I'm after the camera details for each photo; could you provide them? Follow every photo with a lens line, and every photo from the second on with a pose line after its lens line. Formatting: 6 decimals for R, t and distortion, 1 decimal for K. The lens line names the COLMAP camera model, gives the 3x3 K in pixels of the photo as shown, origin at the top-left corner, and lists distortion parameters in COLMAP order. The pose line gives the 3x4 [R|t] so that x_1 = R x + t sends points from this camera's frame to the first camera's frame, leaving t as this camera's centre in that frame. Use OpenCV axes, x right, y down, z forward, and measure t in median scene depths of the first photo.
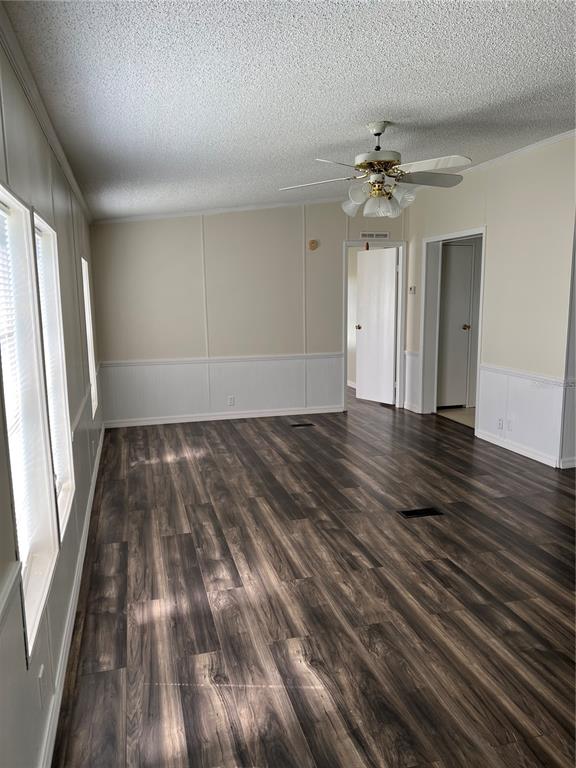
lens RADIAL K [[581.9, 0, 286.5], [0, 581.9, 388.3], [0, 0, 1]] dist [0.075247, -0.071925]
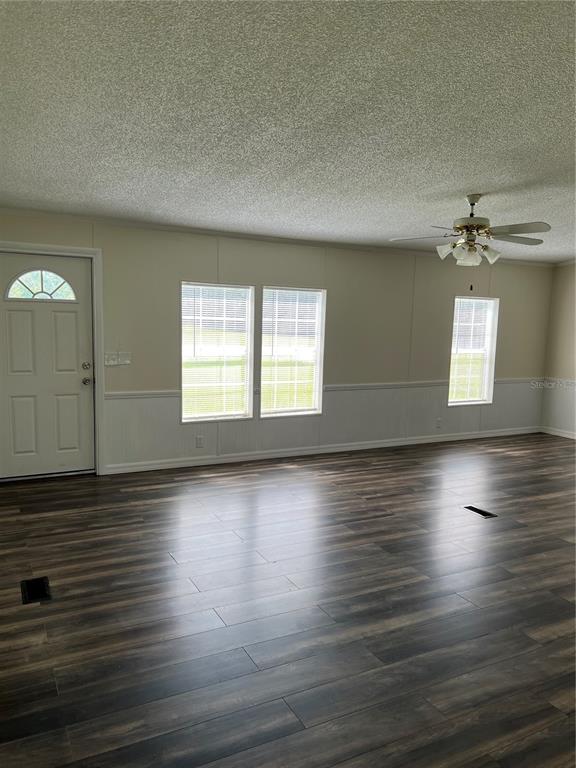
lens RADIAL K [[581.9, 0, 286.5], [0, 581.9, 388.3], [0, 0, 1]] dist [0.075247, -0.071925]
pose [[0.200426, 0.132675, -0.970684, 1.435537], [-0.178083, 0.979216, 0.097070, -0.085665], [0.963388, 0.153407, 0.219887, 0.383678]]
